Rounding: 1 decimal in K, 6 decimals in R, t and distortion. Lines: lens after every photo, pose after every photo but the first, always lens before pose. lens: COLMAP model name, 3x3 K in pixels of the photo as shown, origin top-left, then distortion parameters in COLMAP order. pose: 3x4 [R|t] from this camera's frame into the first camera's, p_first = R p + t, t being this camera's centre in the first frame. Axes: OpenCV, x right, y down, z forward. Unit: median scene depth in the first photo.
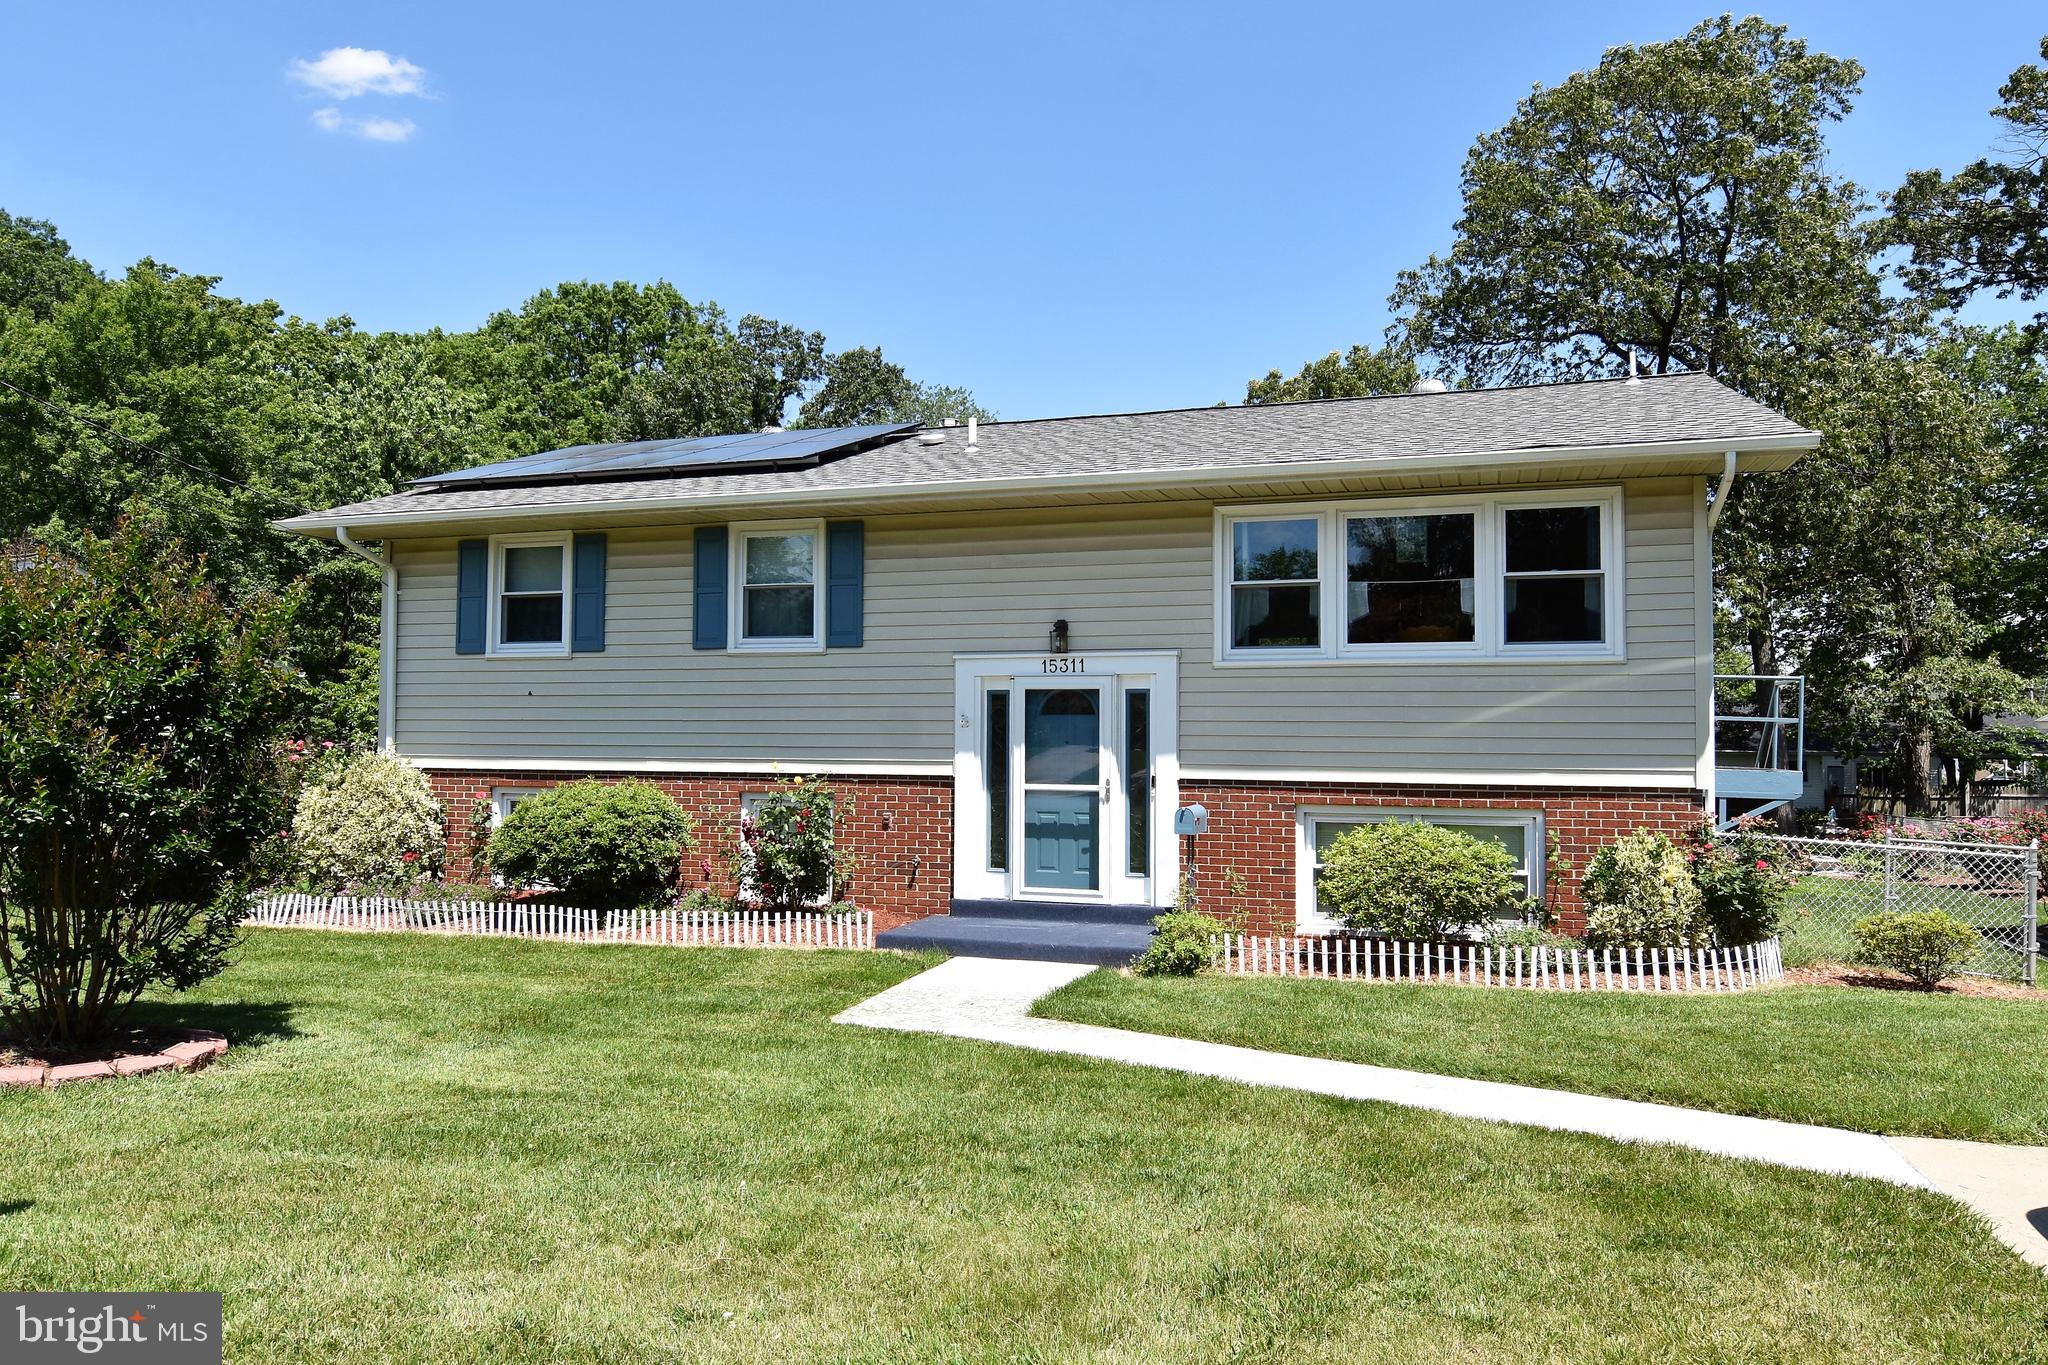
lens RADIAL K [[1320.0, 0, 1037.1], [0, 1320.0, 680.2], [0, 0, 1]] dist [0.001231, -0.022087]
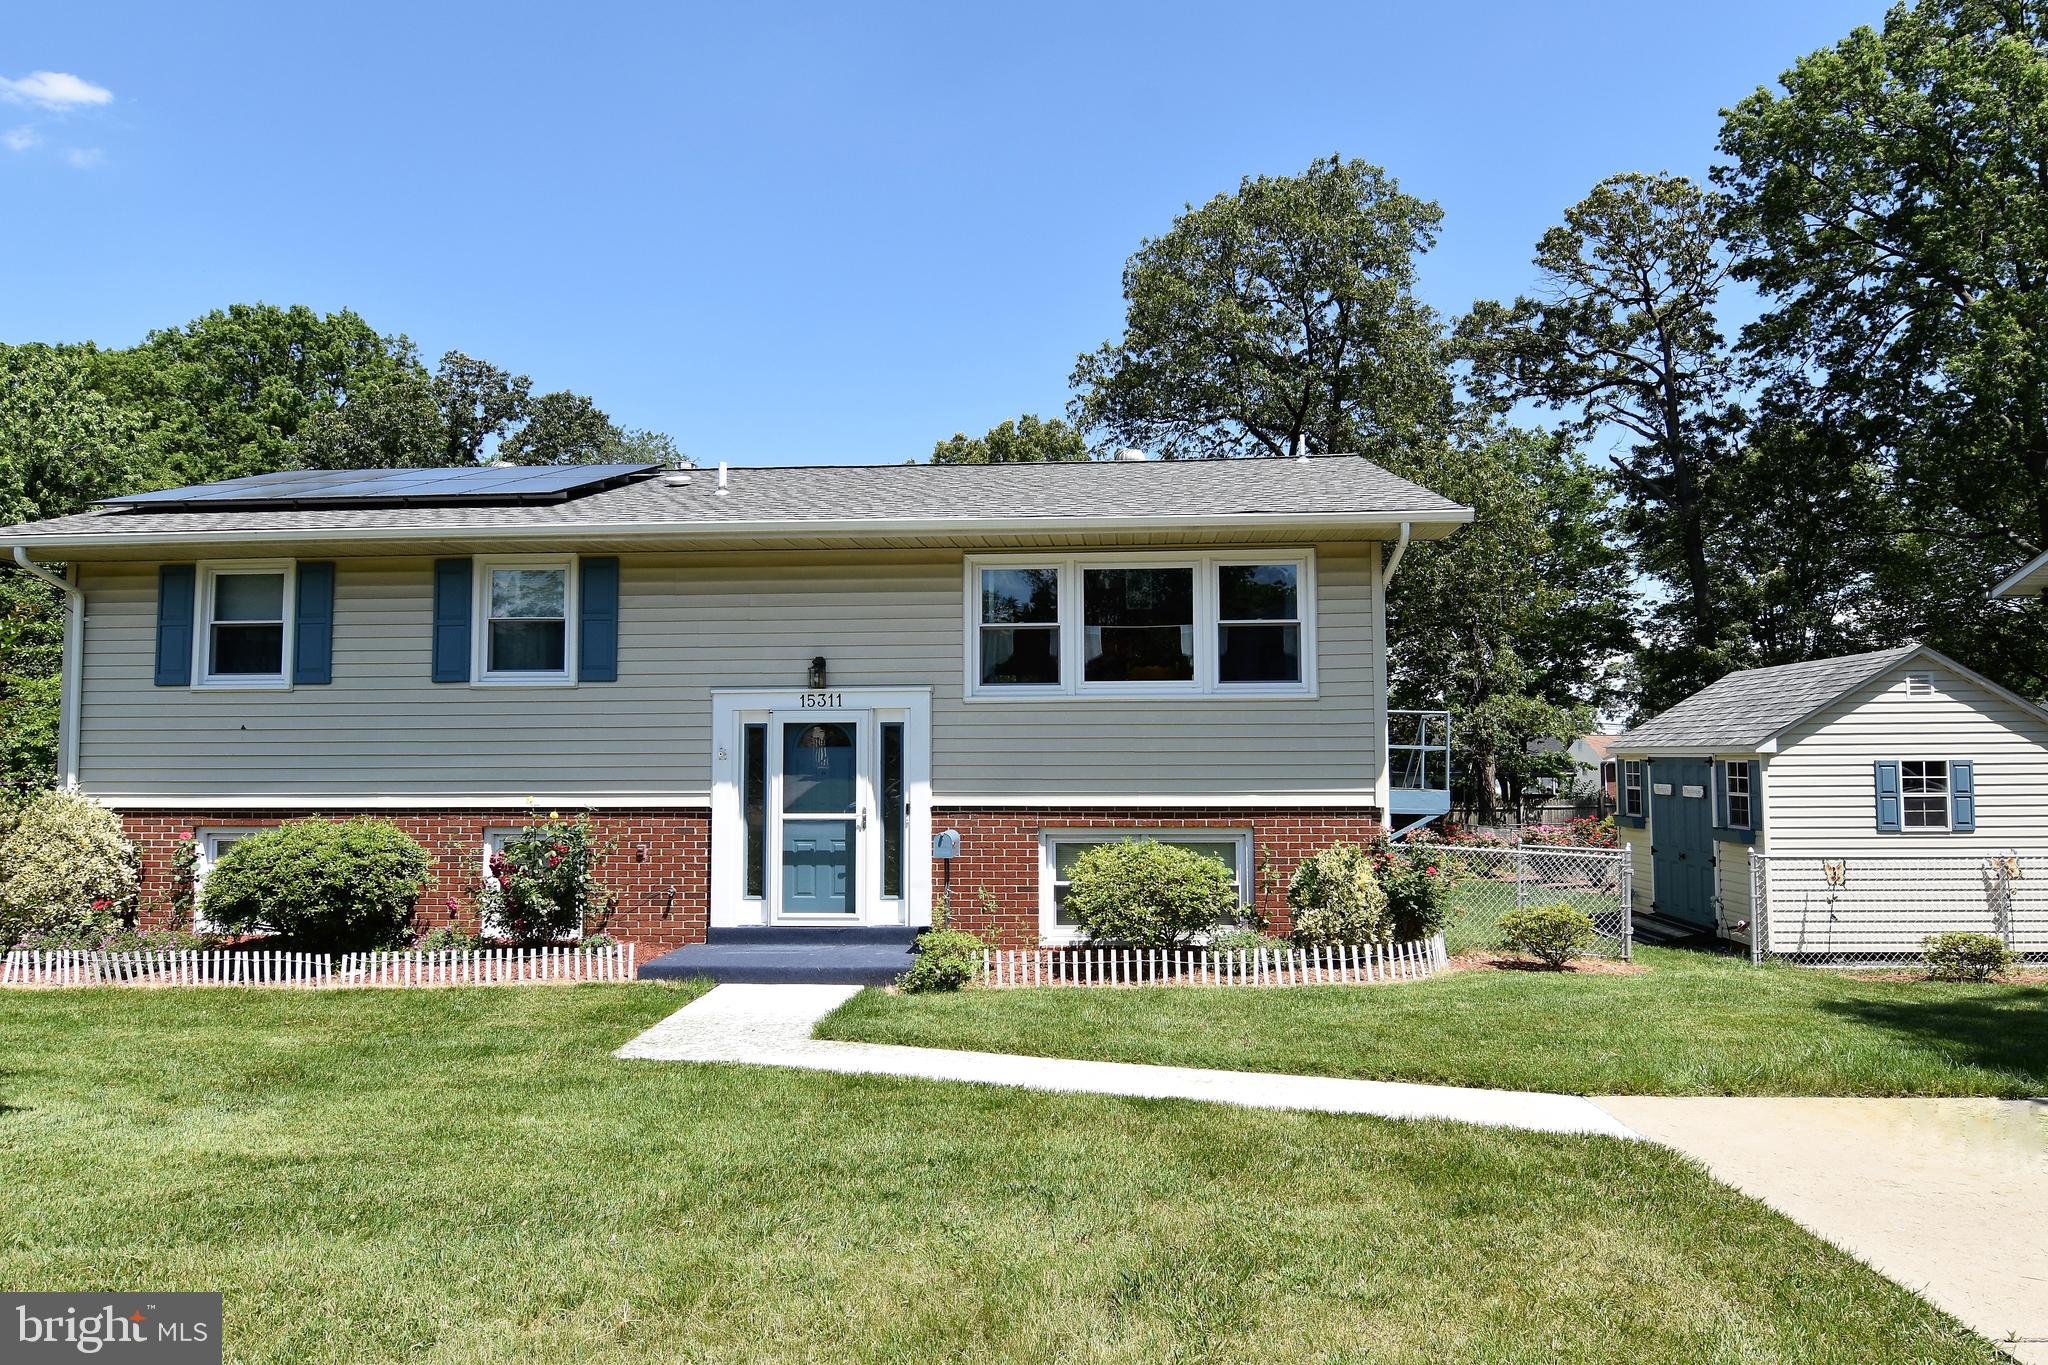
lens RADIAL K [[1211.8, 0, 1024.0], [0, 1211.8, 682.5], [0, 0, 1]] dist [-0.000732, -0.019931]
pose [[0.969989, 0.006610, 0.243058, -0.058352], [-0.000522, 0.999685, -0.025104, -0.001071], [-0.243148, 0.024224, 0.969687, 0.022582]]
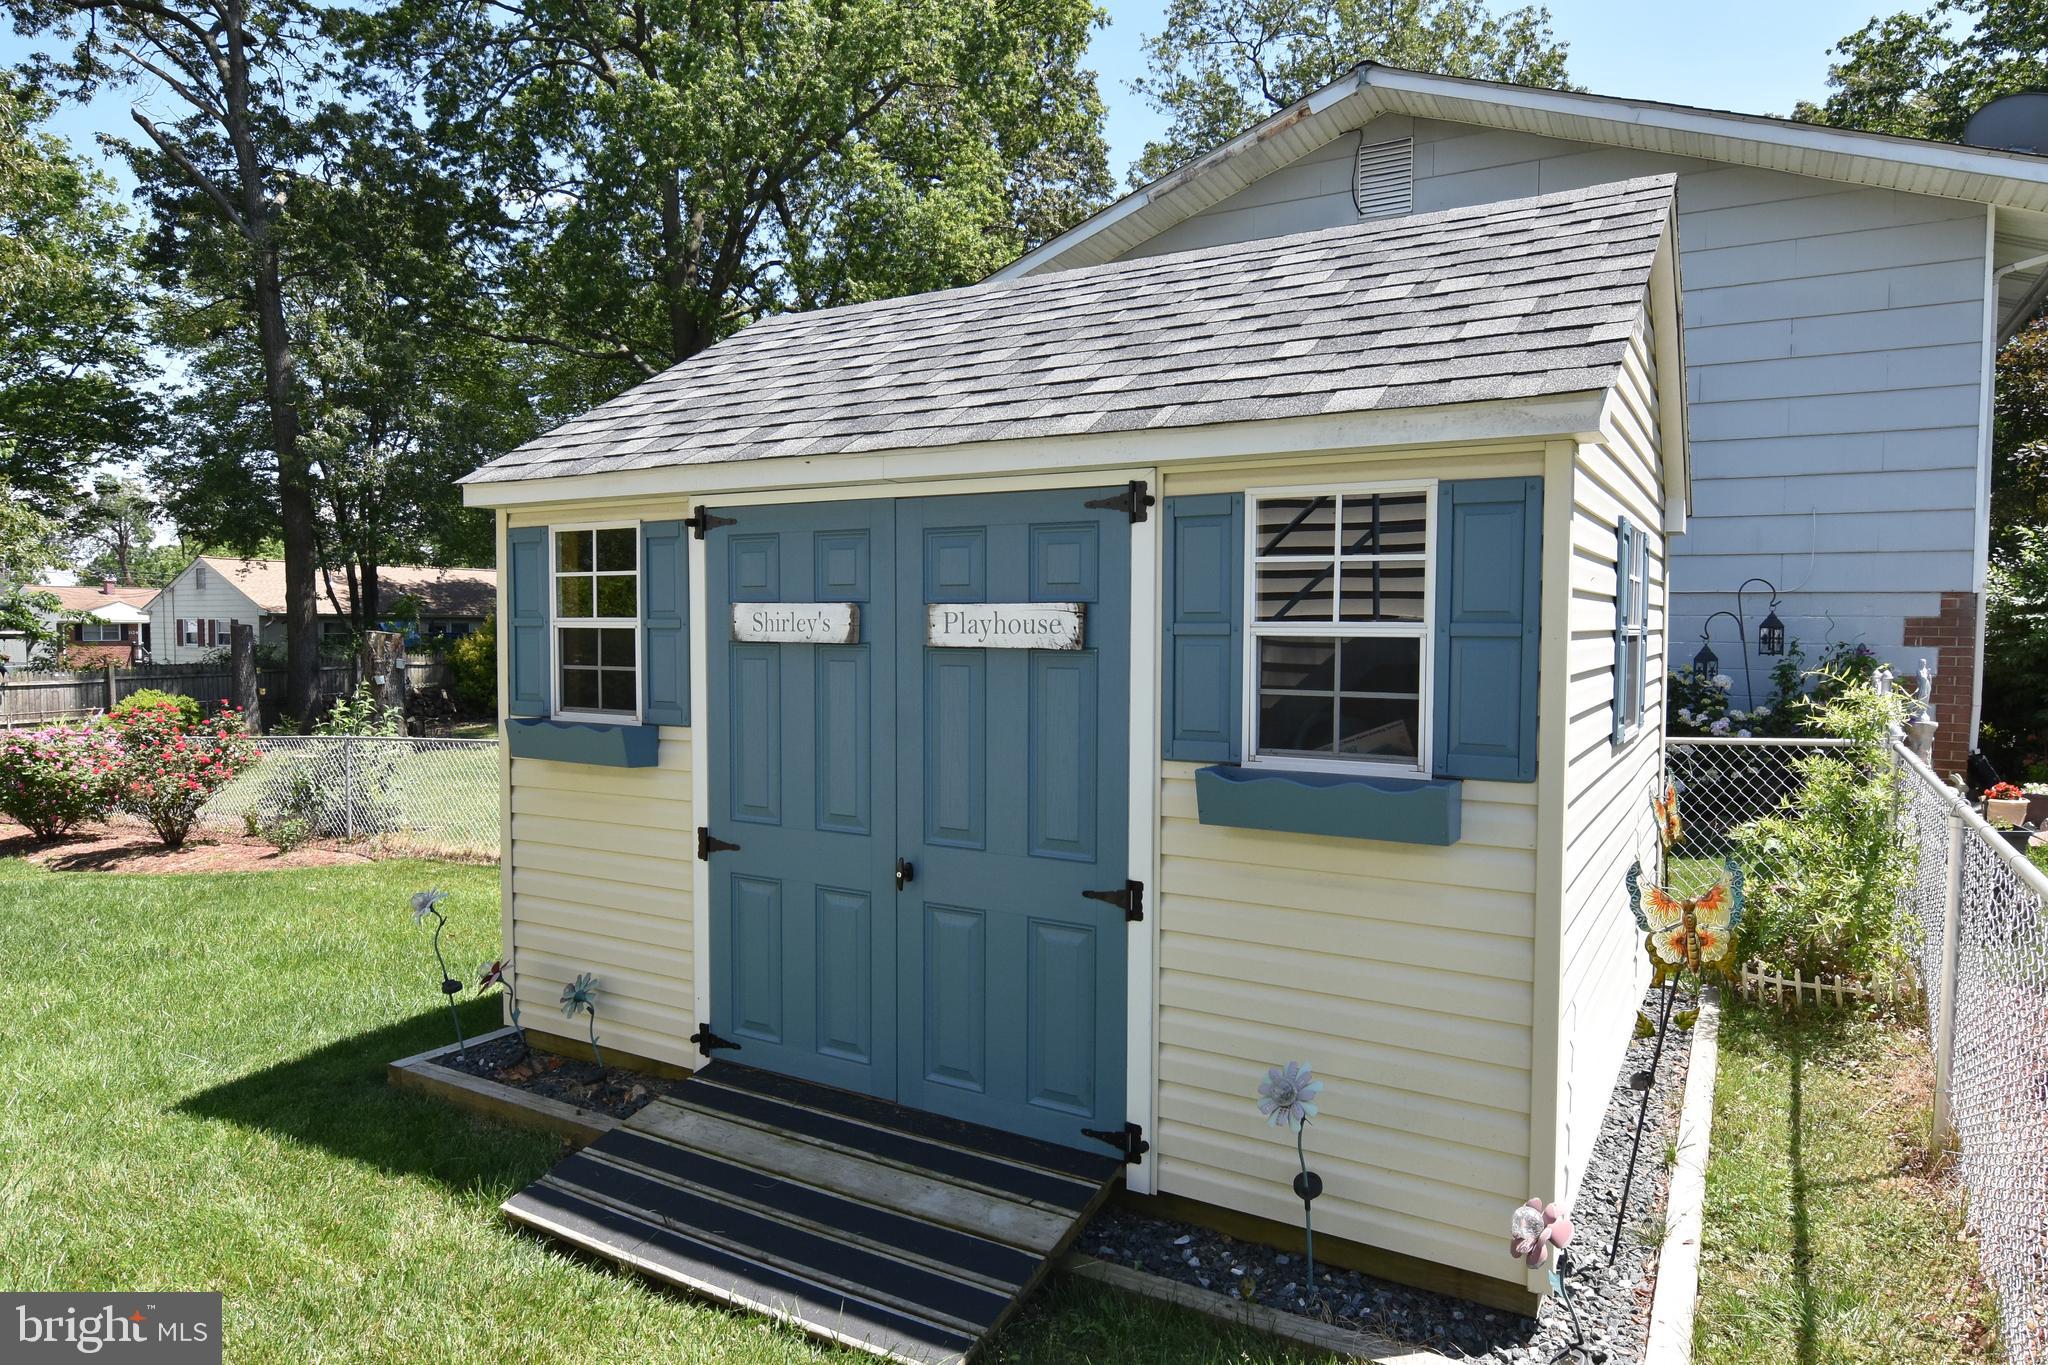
lens RADIAL K [[1248.0, 0, 1042.1], [0, 1248.0, 679.5], [0, 0, 1]] dist [-0.002158, -0.015773]
pose [[0.193428, -0.043926, 0.980131, 0.533943], [-0.042001, 0.997711, 0.053003, 0.068921], [-0.980215, -0.051418, 0.191140, 0.904010]]
